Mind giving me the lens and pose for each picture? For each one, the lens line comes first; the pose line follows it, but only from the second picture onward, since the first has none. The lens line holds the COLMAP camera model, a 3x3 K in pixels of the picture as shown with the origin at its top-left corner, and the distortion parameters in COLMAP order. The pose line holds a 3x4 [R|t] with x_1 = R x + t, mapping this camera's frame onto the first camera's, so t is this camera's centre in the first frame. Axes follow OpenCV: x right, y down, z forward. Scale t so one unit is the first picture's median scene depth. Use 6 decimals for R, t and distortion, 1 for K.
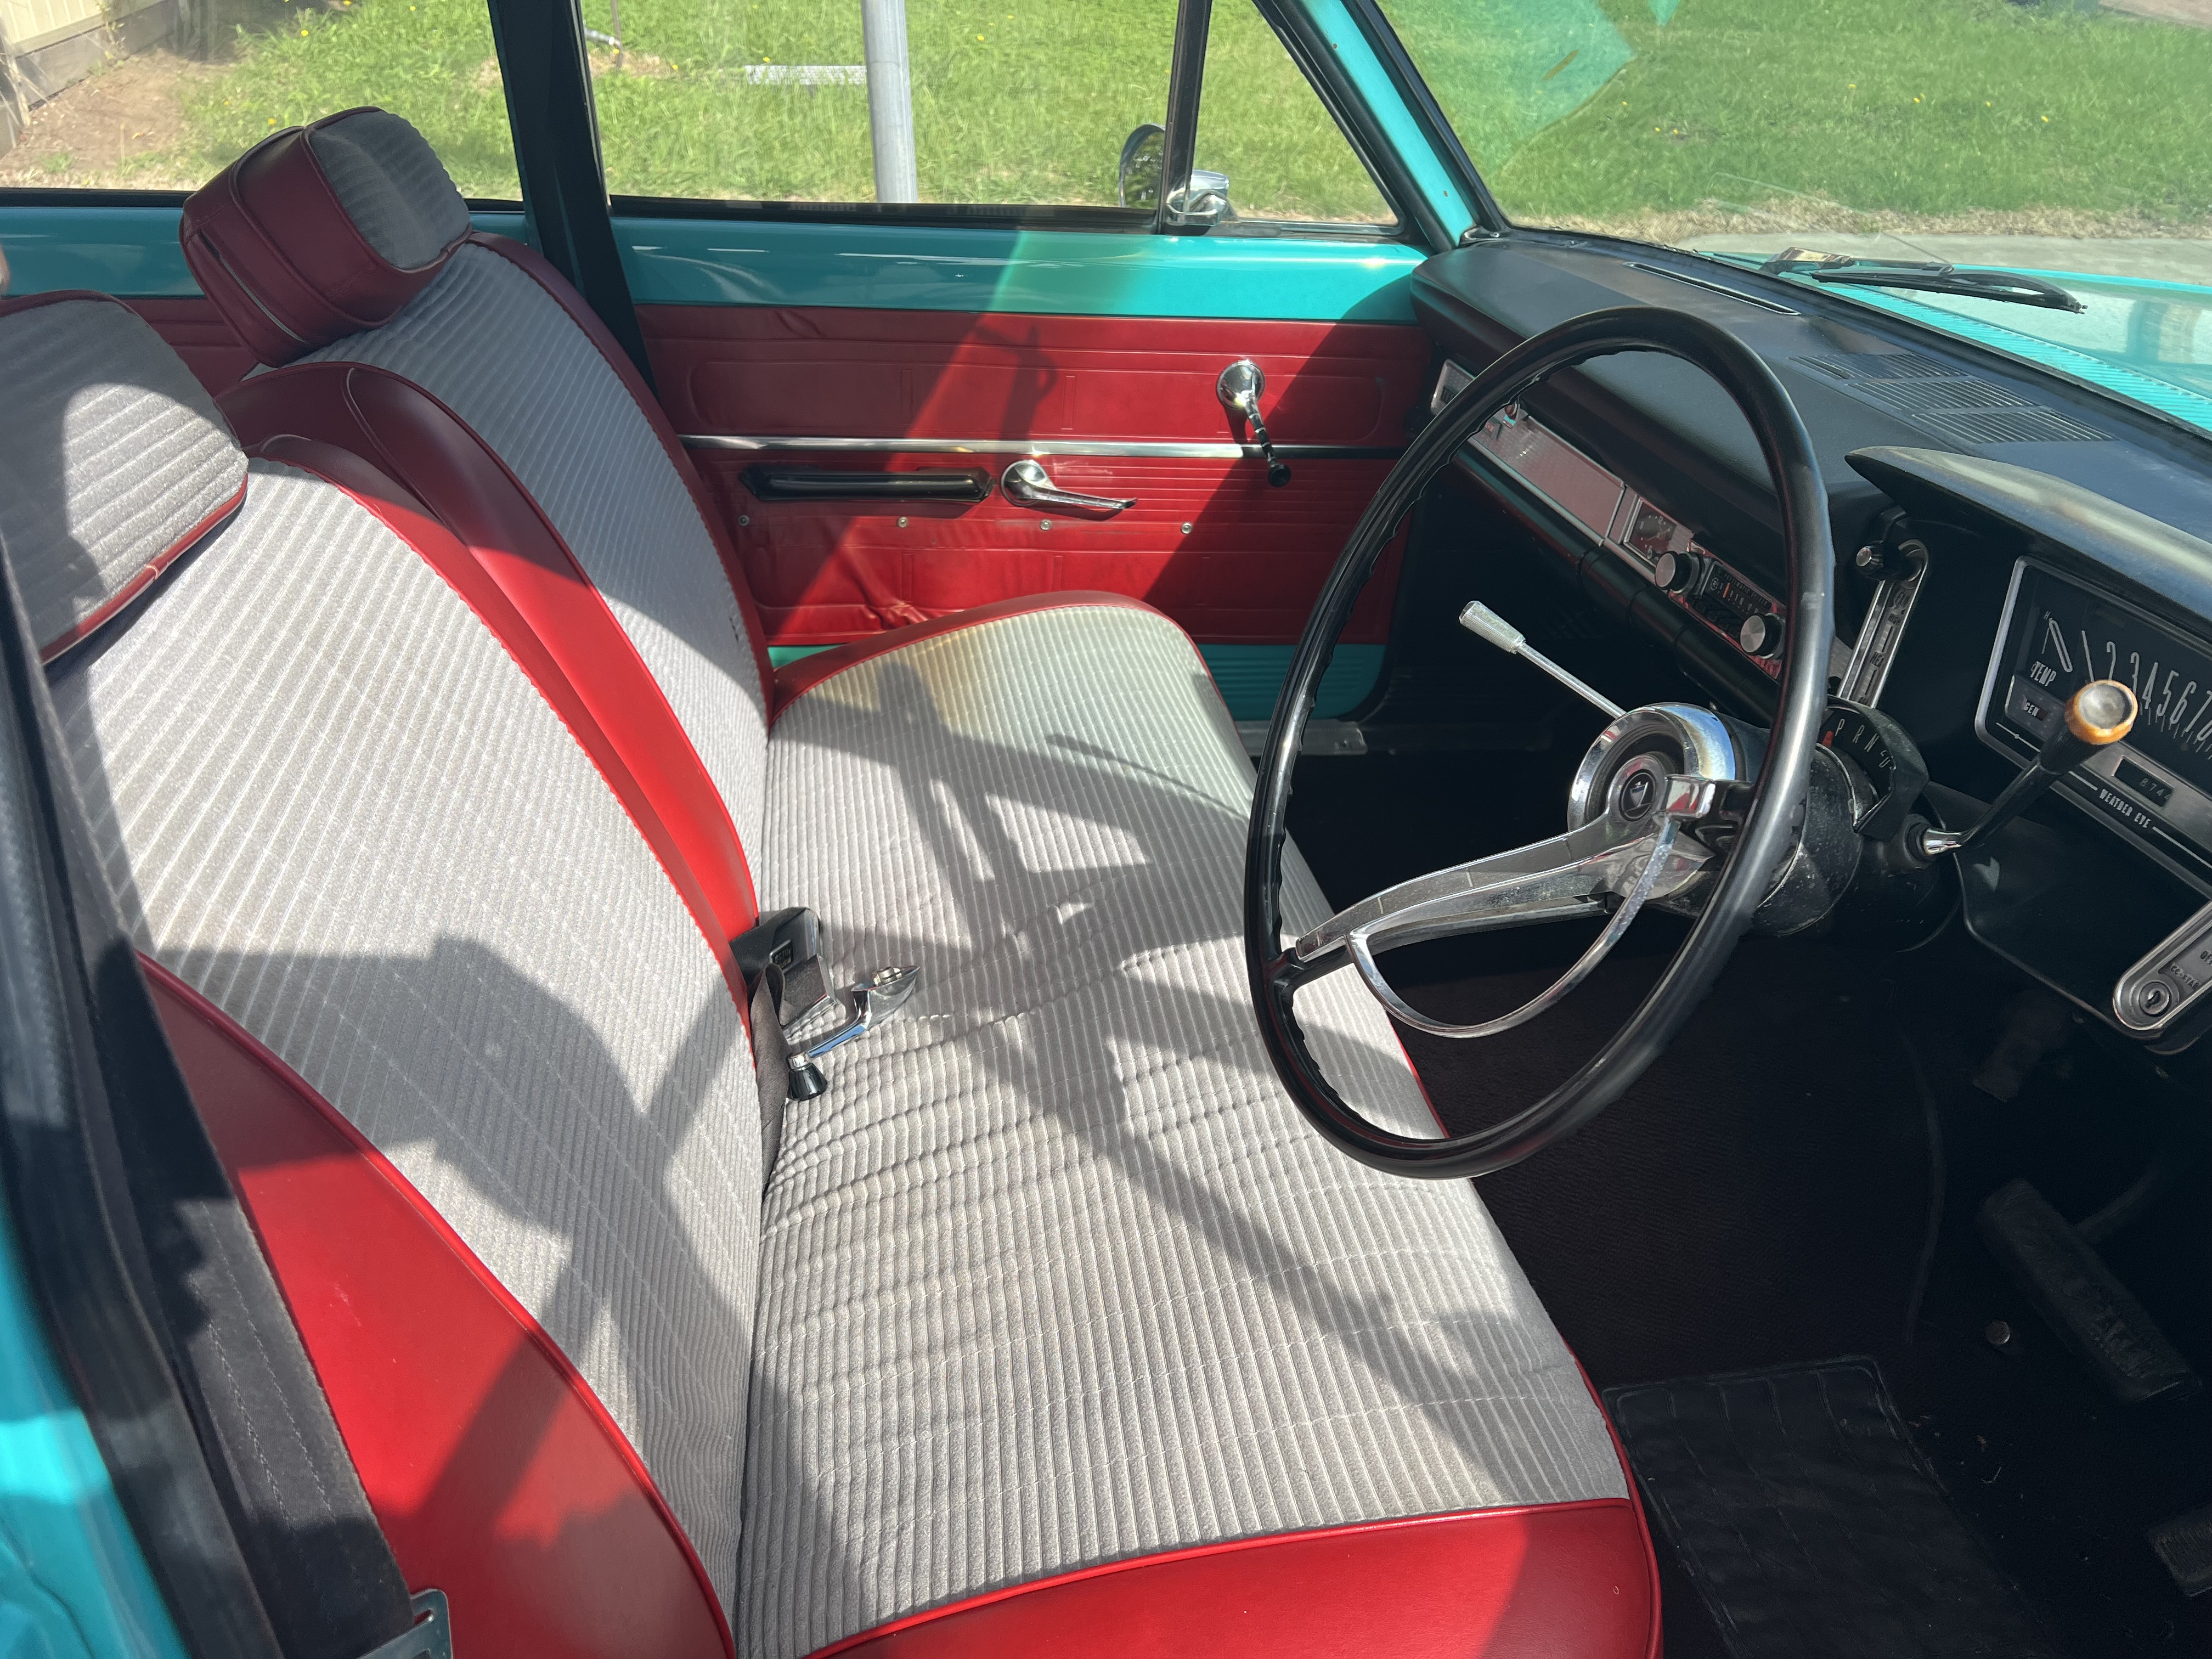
lens RADIAL K [[1698.2, 0, 1106.0], [0, 1698.2, 829.5], [0, 0, 1]] dist [0.045295, -0.056514]
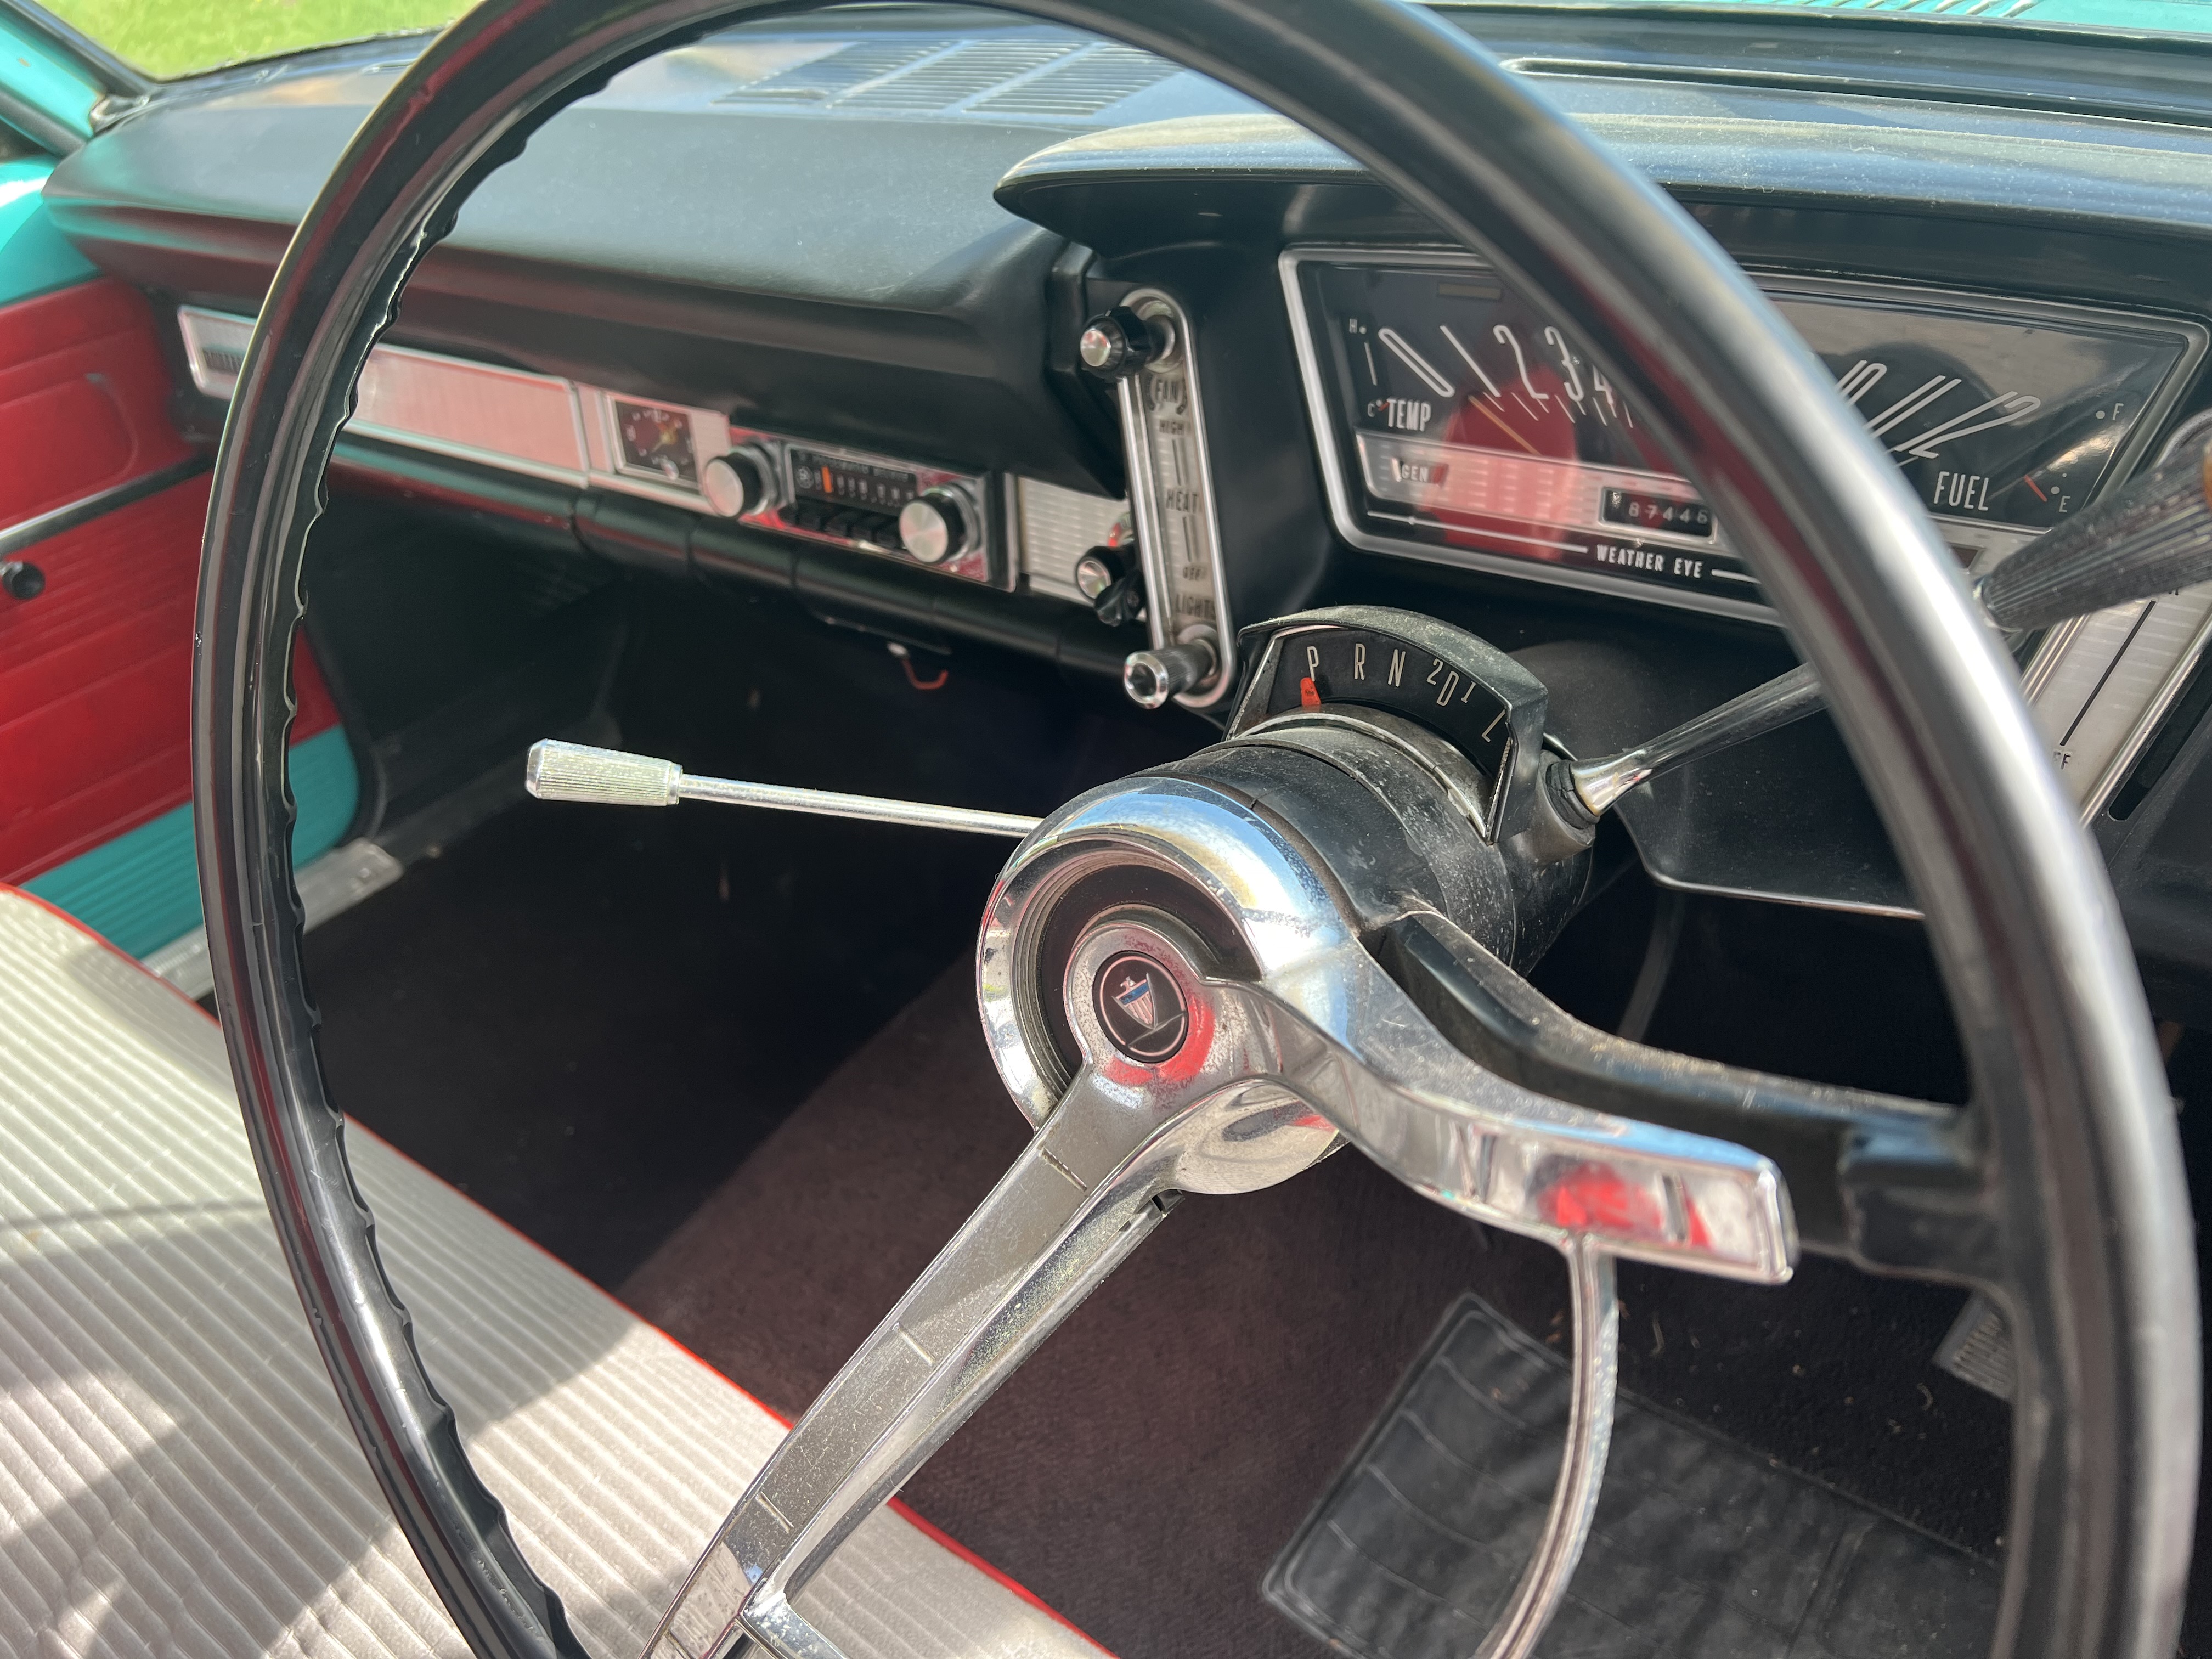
lens RADIAL K [[1698.2, 0, 1106.0], [0, 1698.2, 829.5], [0, 0, 1]] dist [0.045295, -0.056514]
pose [[0.726579, -0.507845, 0.462792, 0.085872], [0.470370, 0.858628, 0.203740, -0.116561], [-0.500834, 0.069650, 0.862736, 0.443279]]
